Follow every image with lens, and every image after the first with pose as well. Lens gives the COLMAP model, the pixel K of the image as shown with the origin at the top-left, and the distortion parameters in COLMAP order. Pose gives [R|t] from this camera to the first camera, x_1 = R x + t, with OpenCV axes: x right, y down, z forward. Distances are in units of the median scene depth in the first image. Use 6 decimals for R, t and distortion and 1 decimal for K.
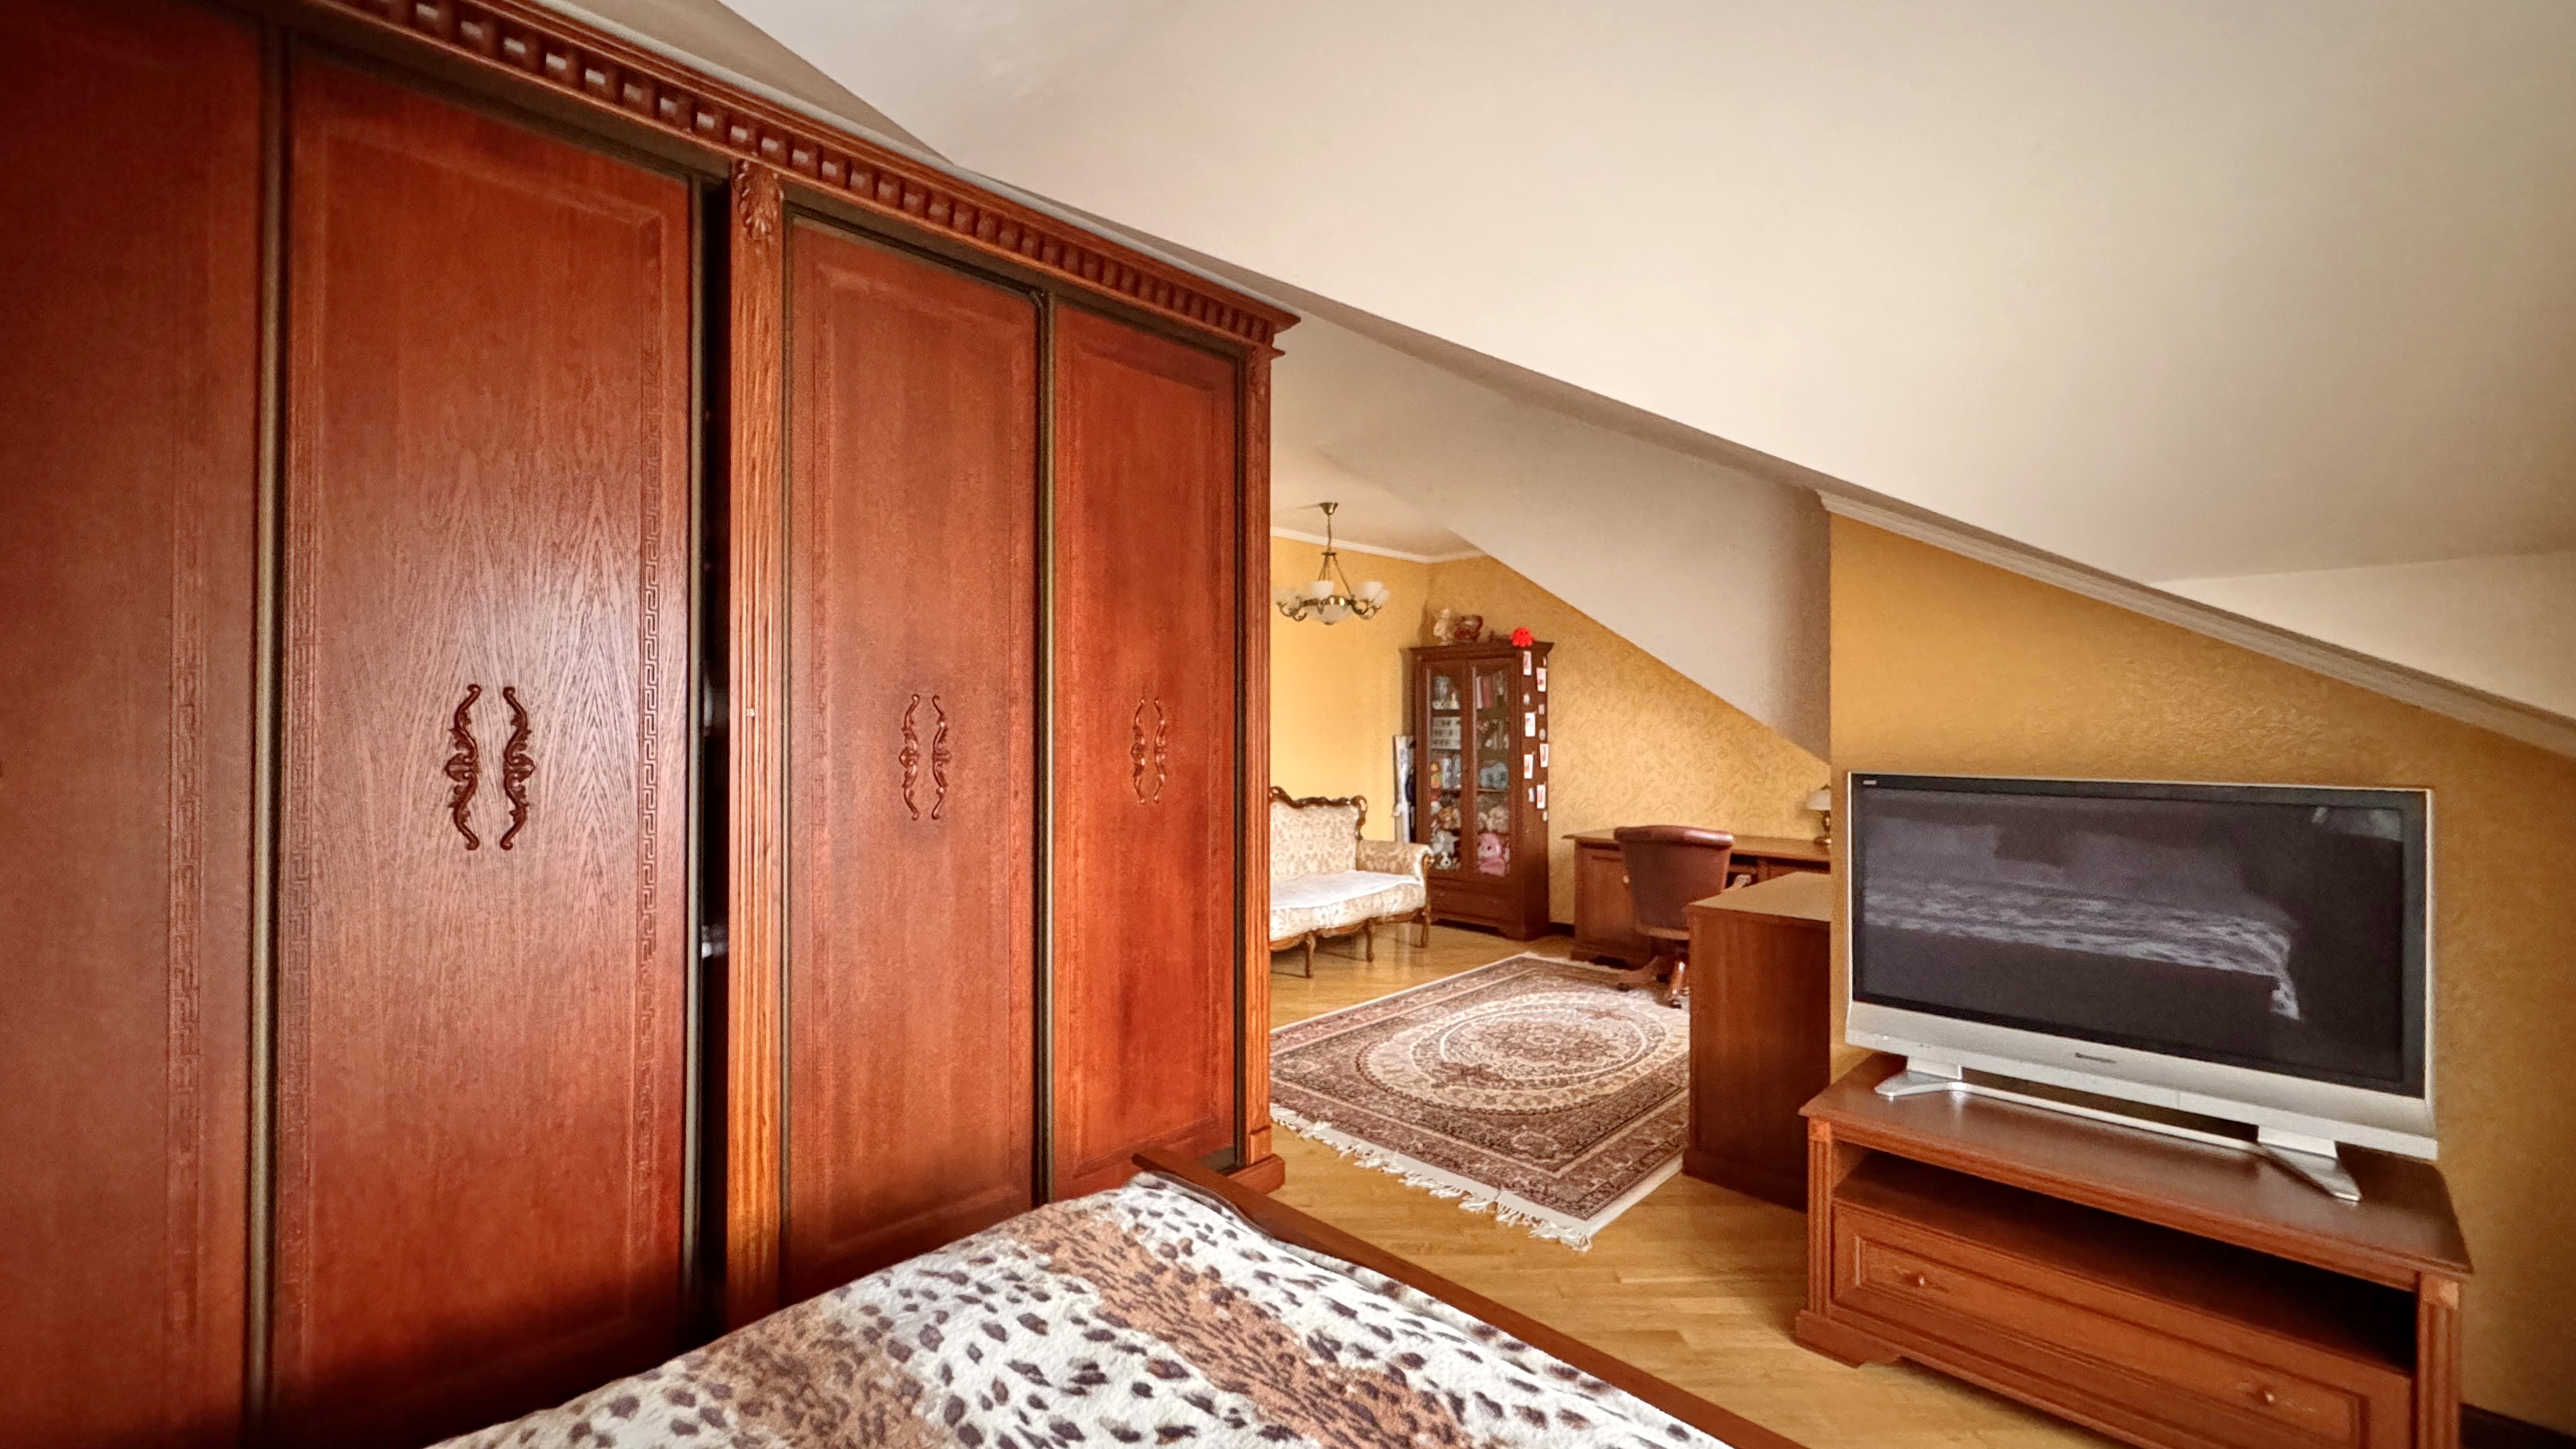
lens RADIAL K [[1026.6, 0, 1289.8], [0, 1026.6, 729.1], [0, 0, 1]] dist [-0.001590, 0.000020]
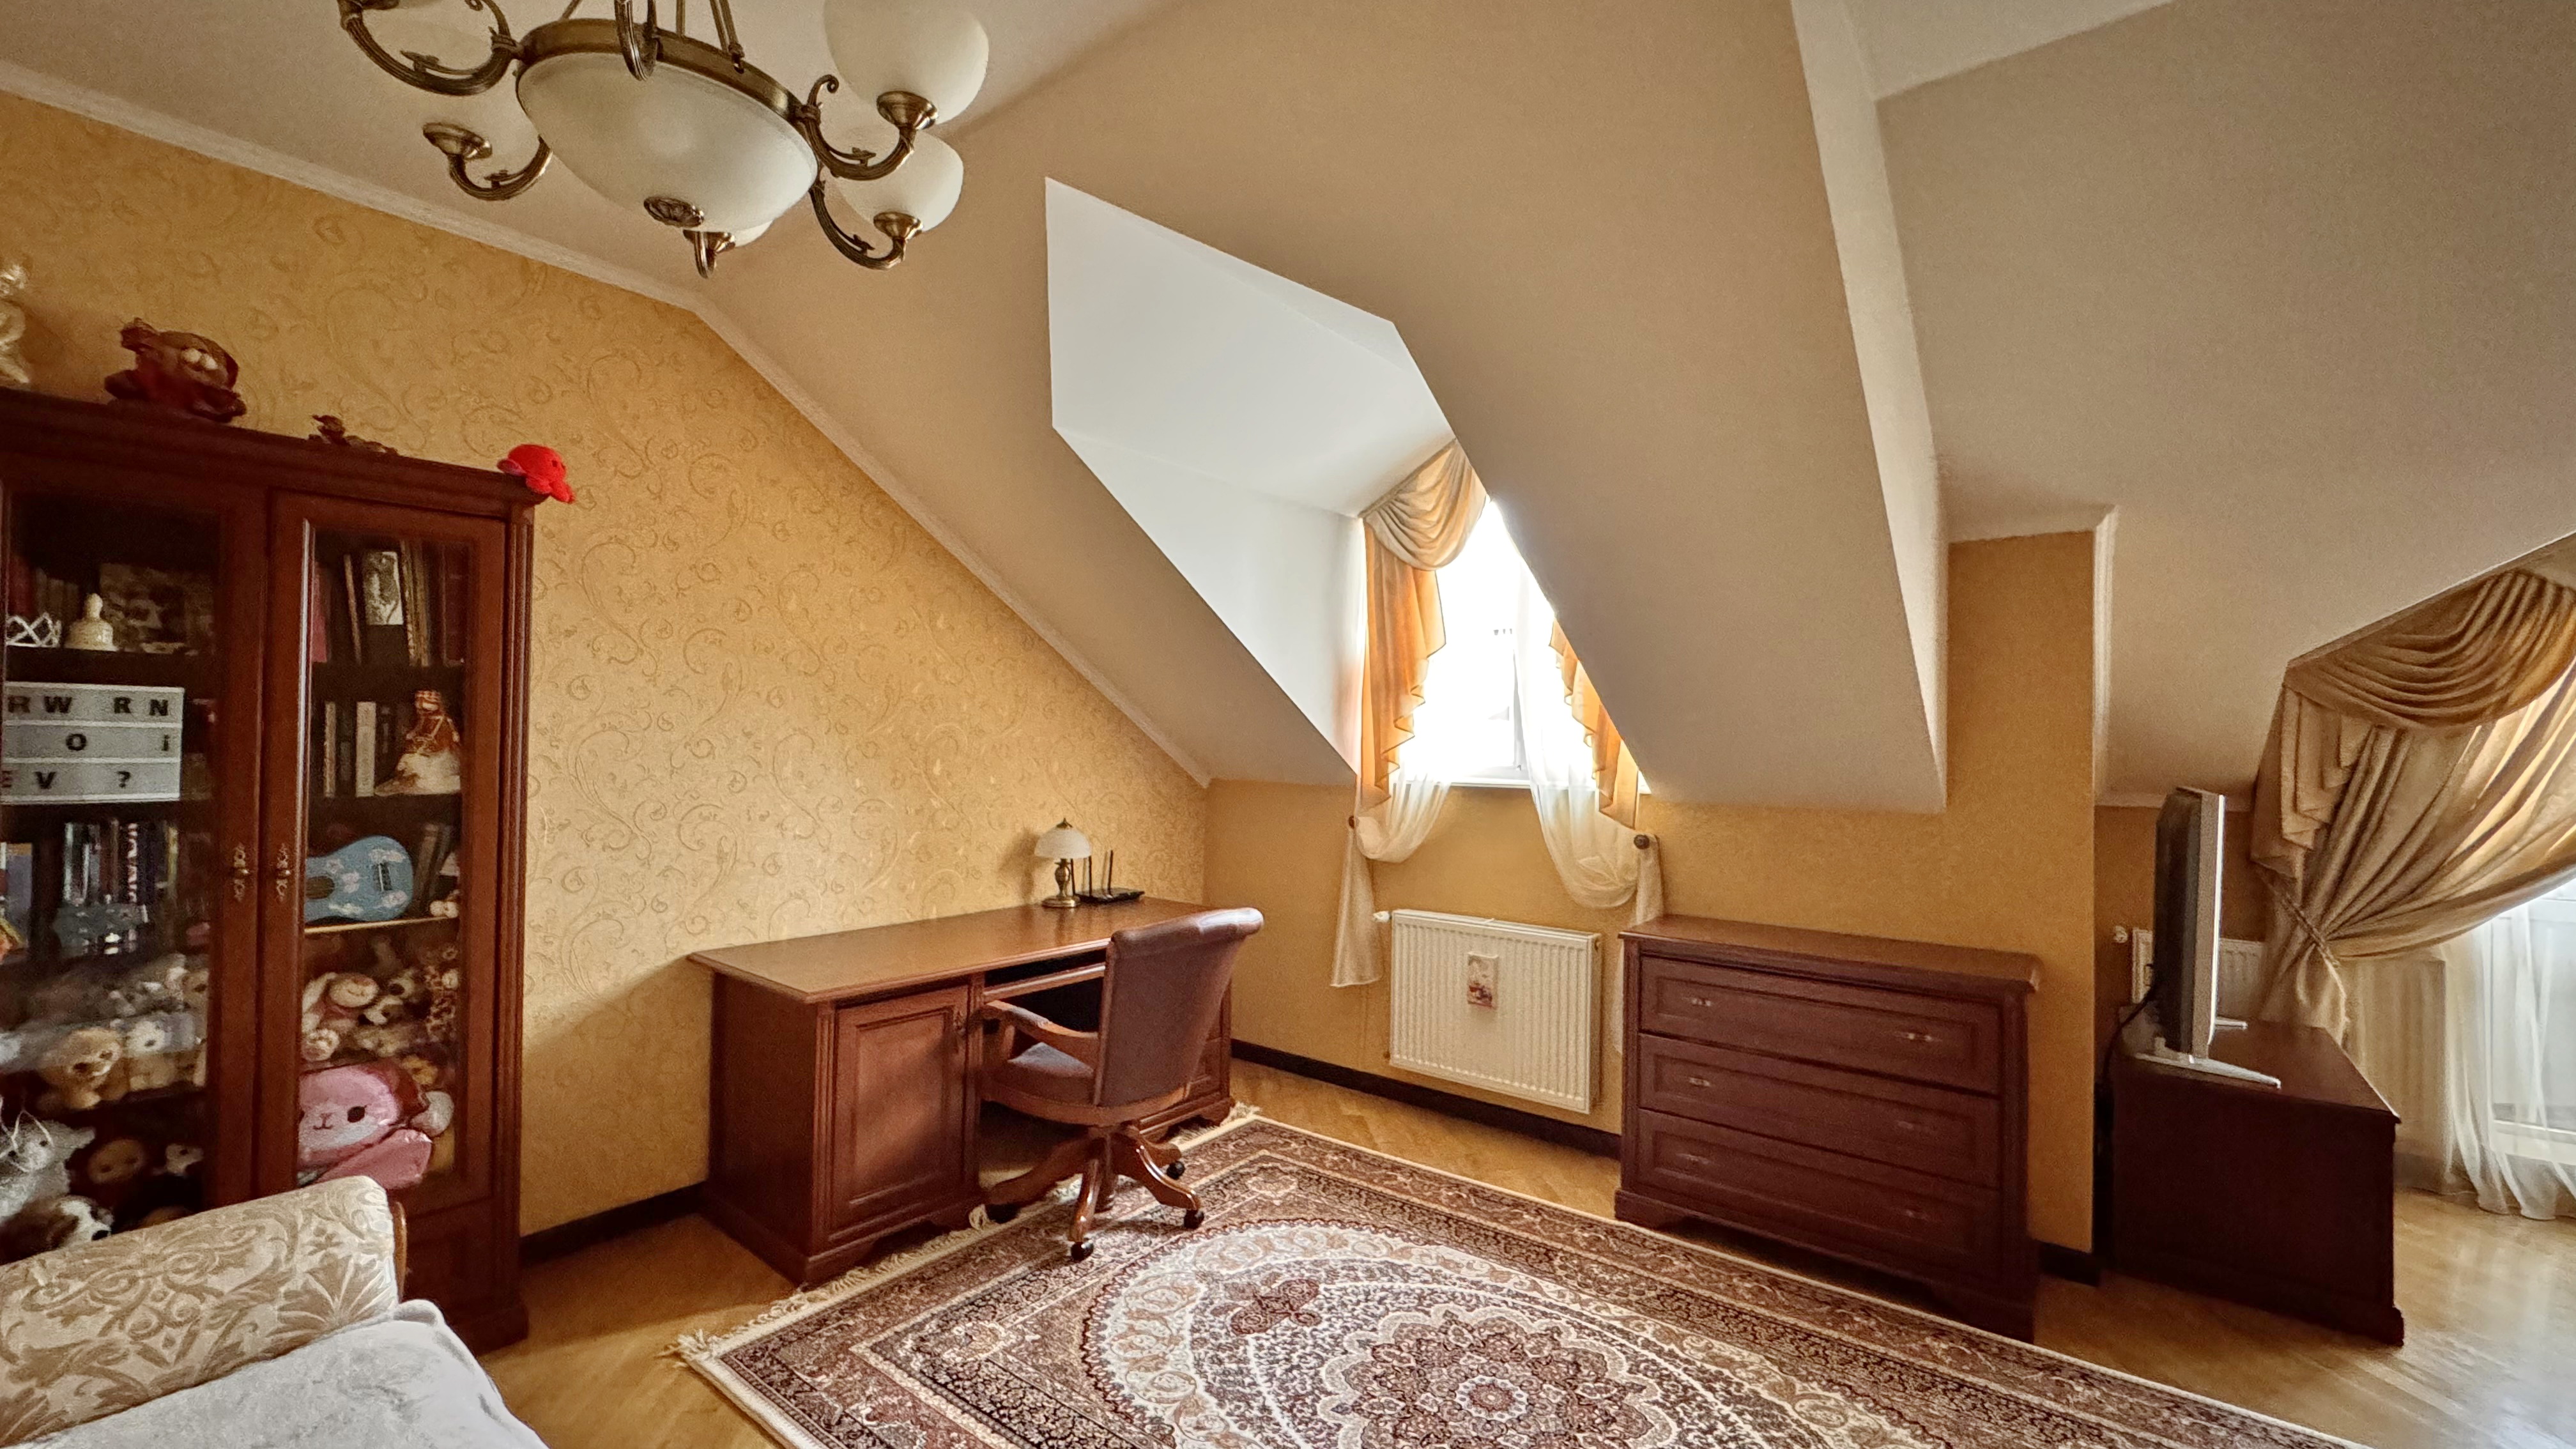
lens RADIAL K [[1026.6, 0, 1287.4], [0, 1026.6, 724.1], [0, 0, 1]] dist [-0.001590, 0.000020]
pose [[-0.103796, 0.014959, 0.994486, -0.258164], [-0.012973, 0.999781, -0.016393, -0.001190], [-0.994514, -0.014603, -0.103579, 1.336751]]
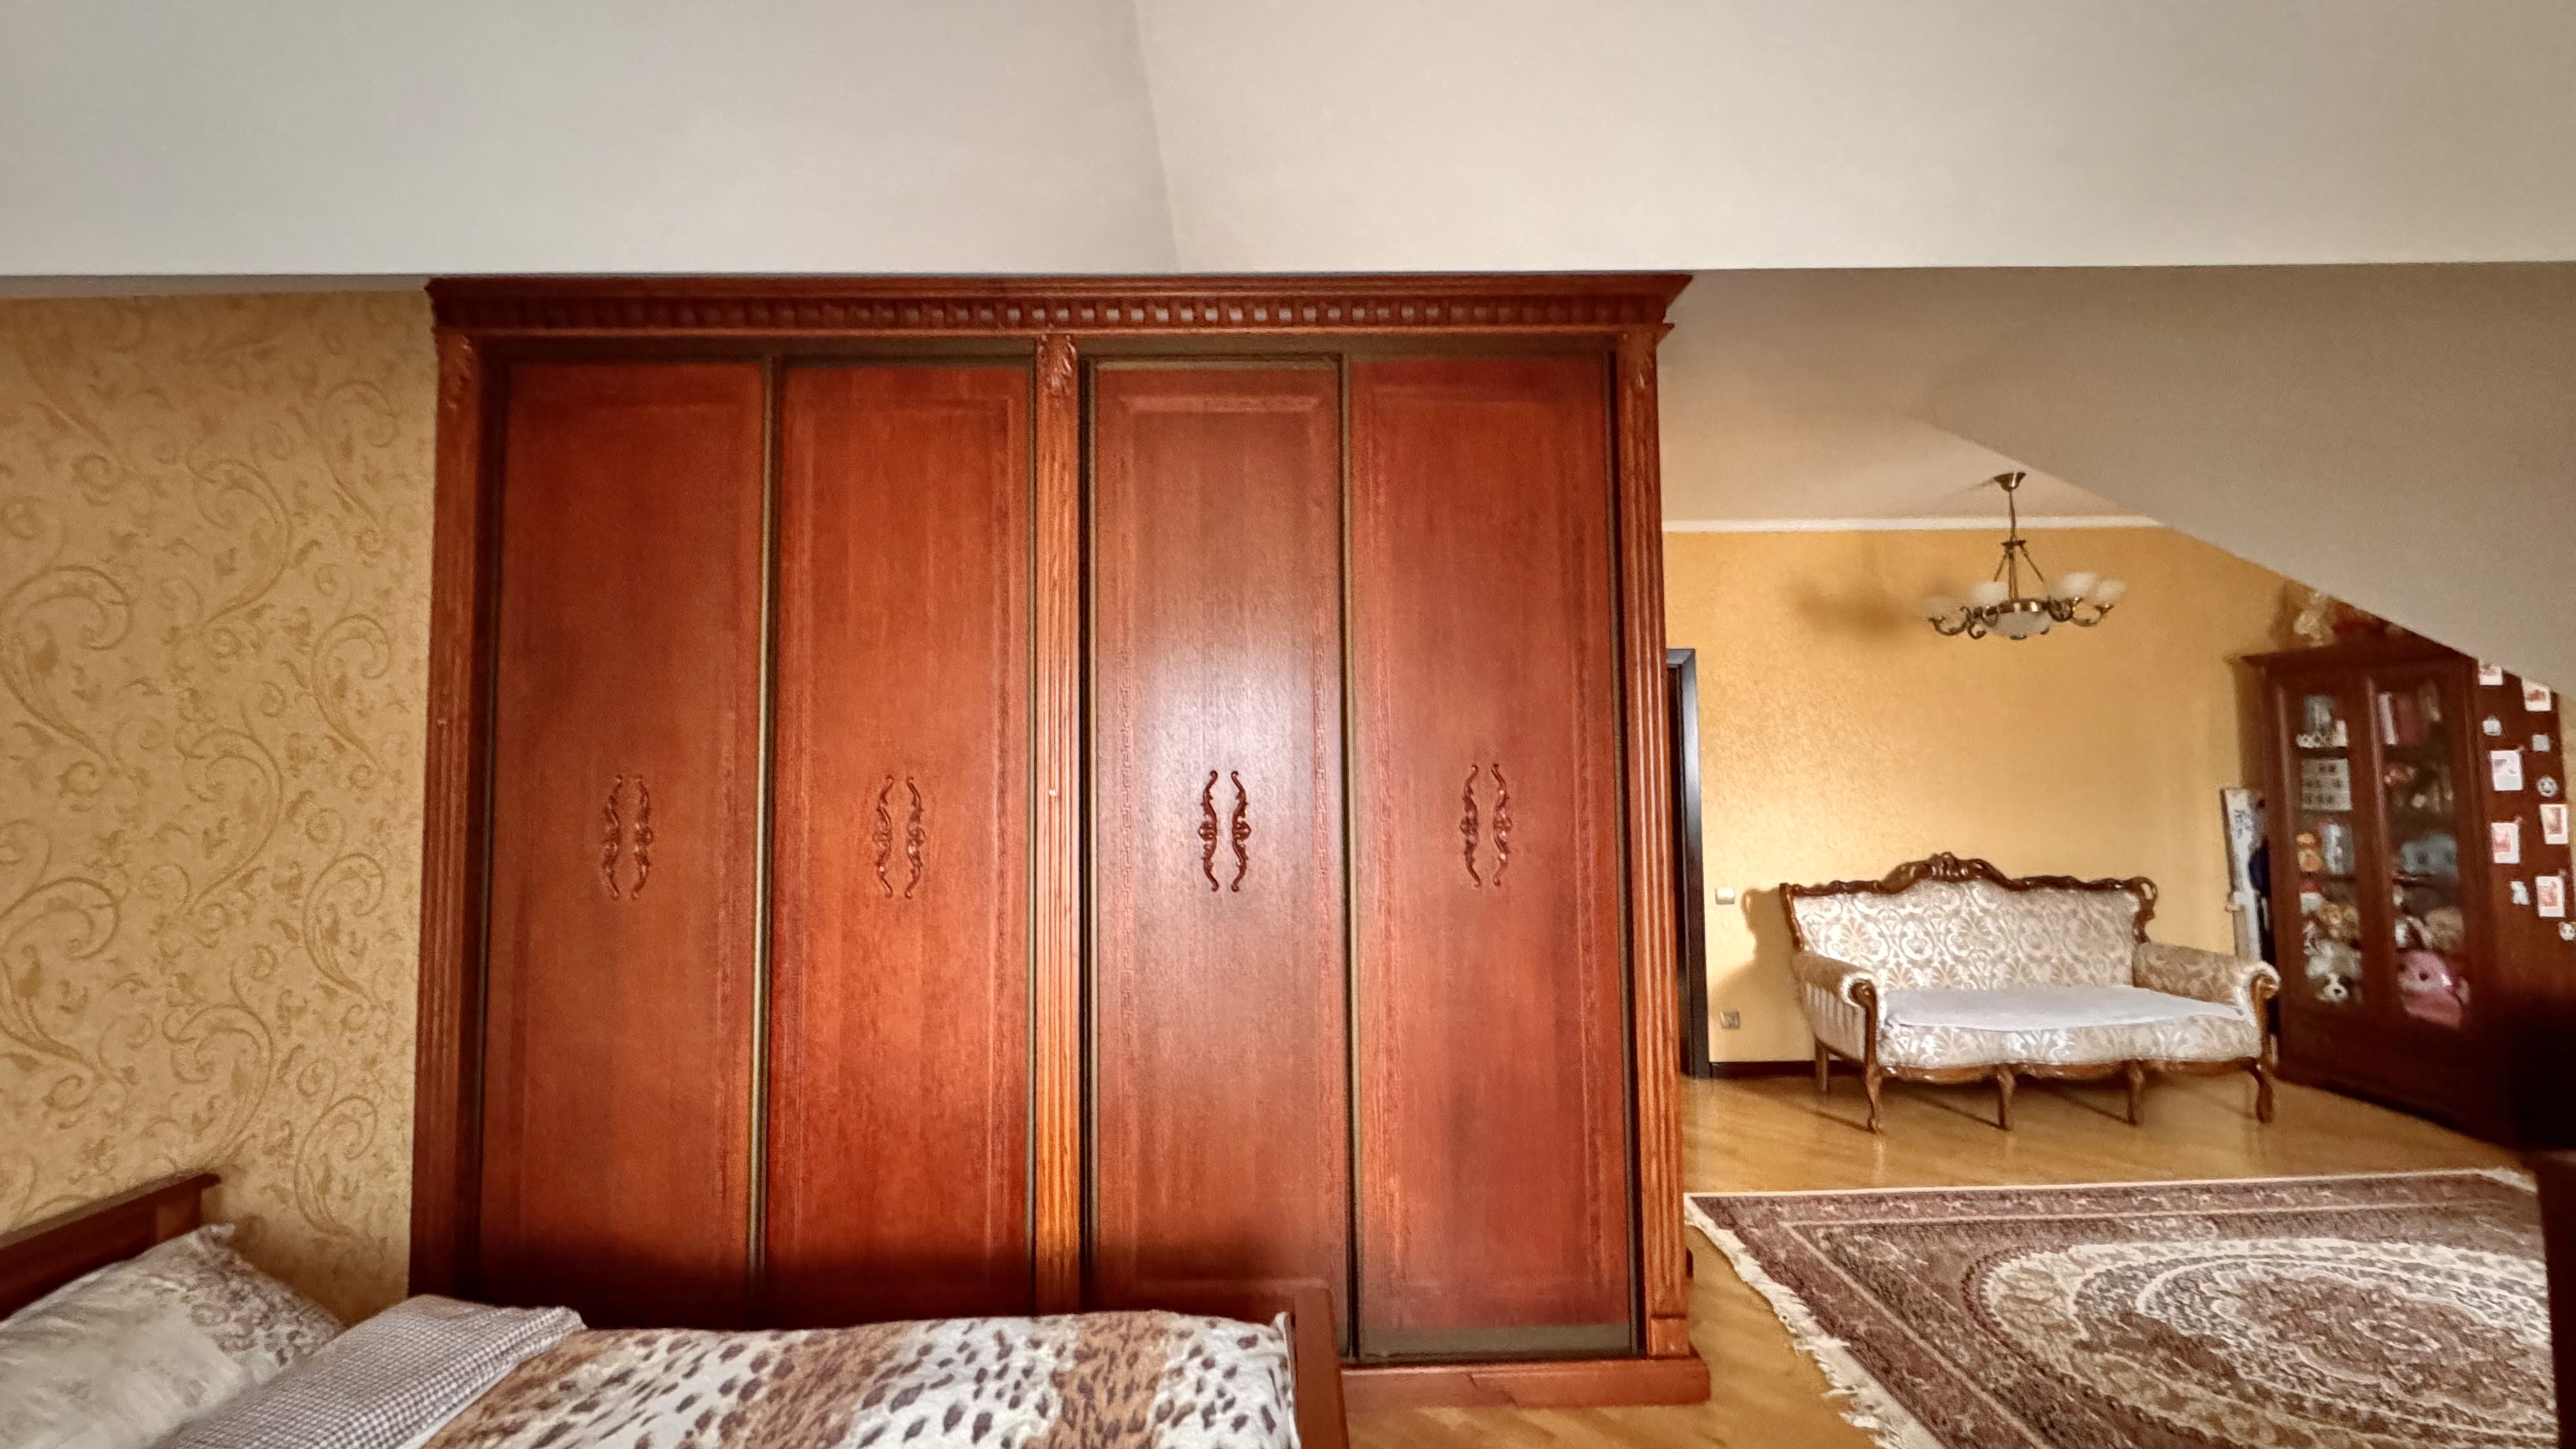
lens RADIAL K [[1026.6, 0, 1290.8], [0, 1026.6, 728.6], [0, 0, 1]] dist [-0.001590, 0.000020]
pose [[0.714345, -0.045572, -0.698308, 0.258330], [0.013709, 0.998597, -0.051145, -0.013601], [0.699659, 0.026962, 0.713968, 0.183777]]
